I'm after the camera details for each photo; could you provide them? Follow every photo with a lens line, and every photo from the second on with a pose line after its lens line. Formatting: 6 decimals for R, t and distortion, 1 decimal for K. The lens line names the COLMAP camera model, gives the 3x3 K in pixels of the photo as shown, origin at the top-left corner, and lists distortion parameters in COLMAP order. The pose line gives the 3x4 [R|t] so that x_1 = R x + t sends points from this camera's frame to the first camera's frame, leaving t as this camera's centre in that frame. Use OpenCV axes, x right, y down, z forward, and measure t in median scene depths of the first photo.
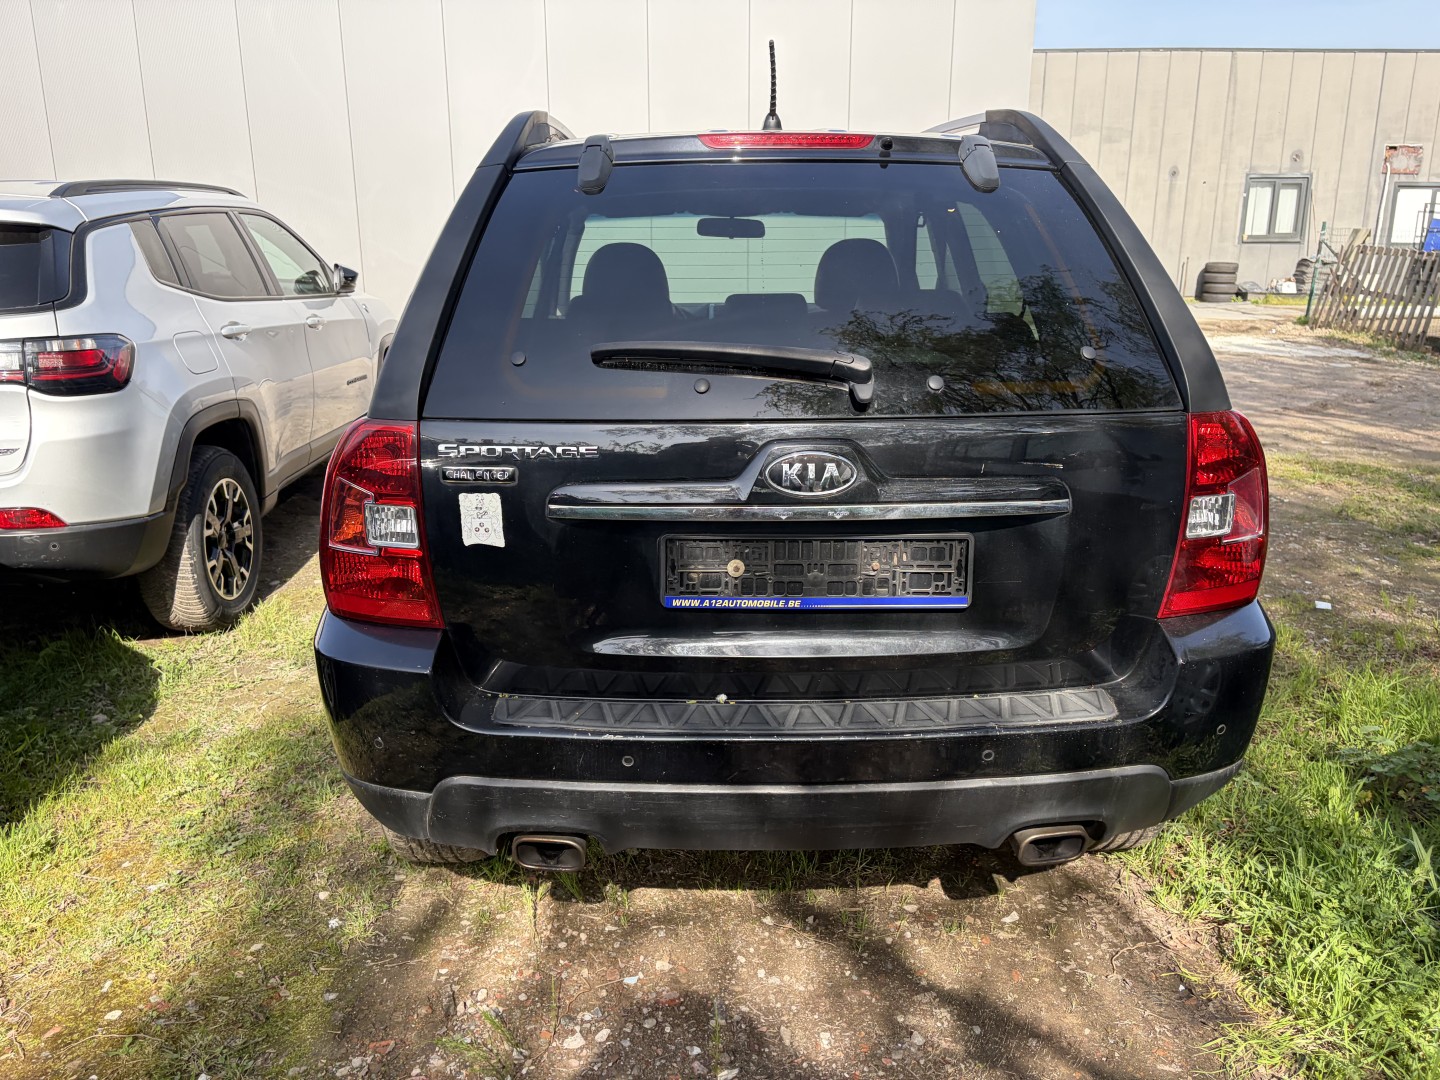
lens RADIAL K [[1120.4, 0, 720.0], [0, 1120.4, 540.0], [0, 0, 1]] dist [0.071320, -0.084990]
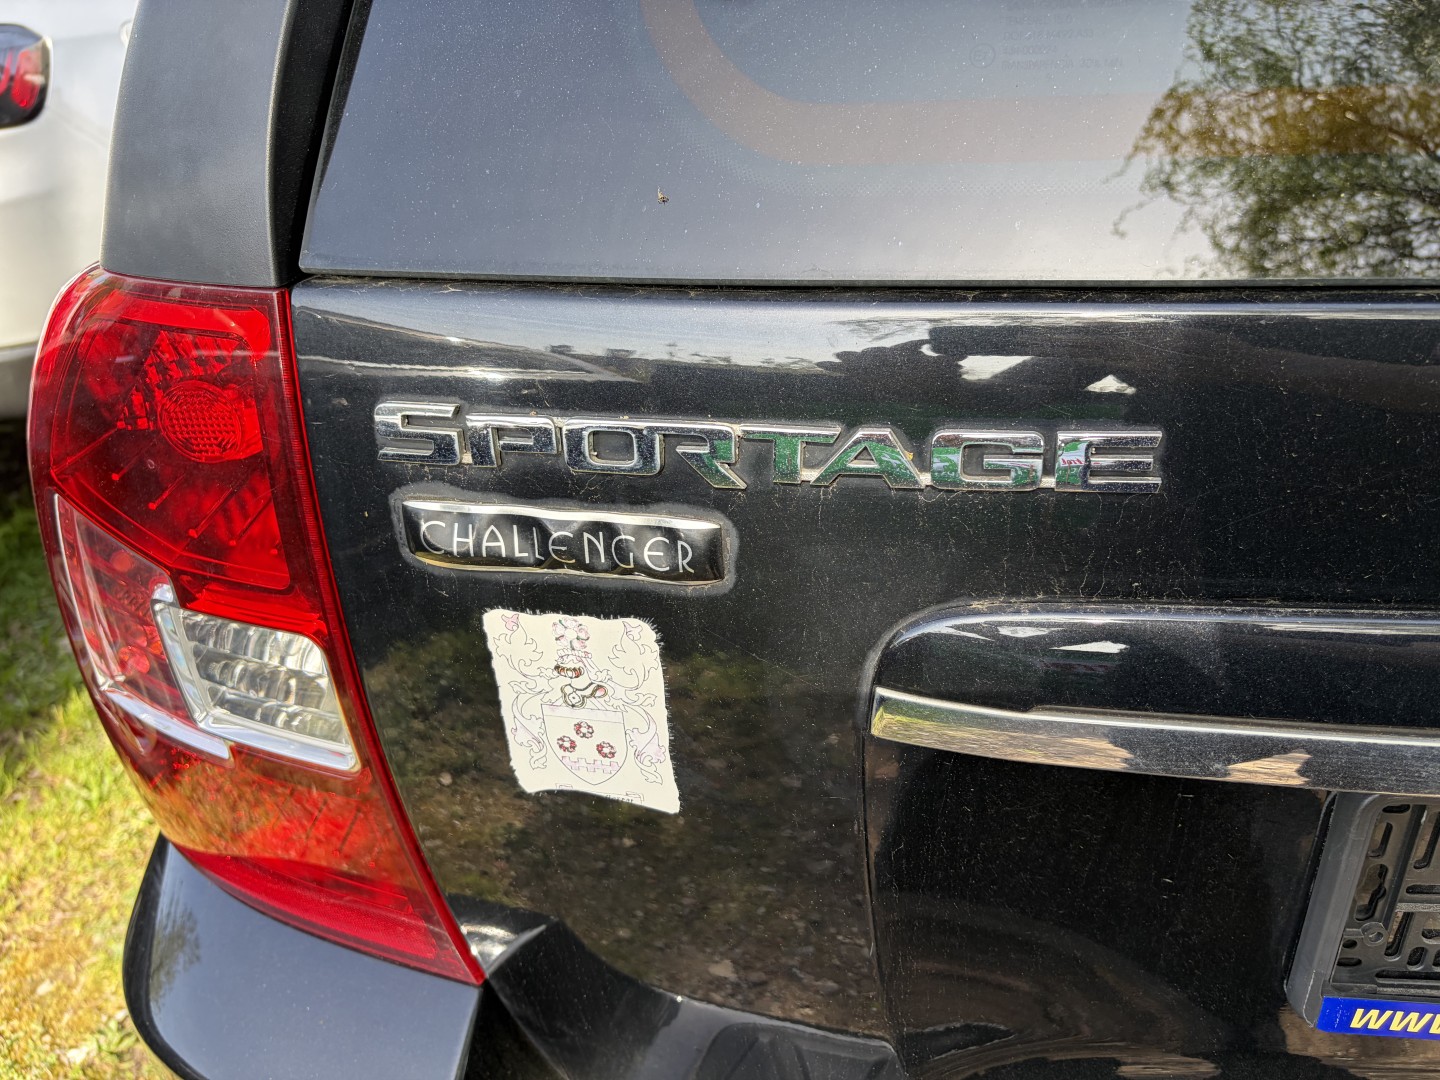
lens RADIAL K [[1120.4, 0, 720.0], [0, 1120.4, 540.0], [0, 0, 1]] dist [0.071320, -0.084990]
pose [[0.990828, 0.019157, -0.133764, -0.149553], [0.015424, 0.967397, 0.252794, -0.110436], [0.134246, -0.252538, 0.958229, 0.771301]]
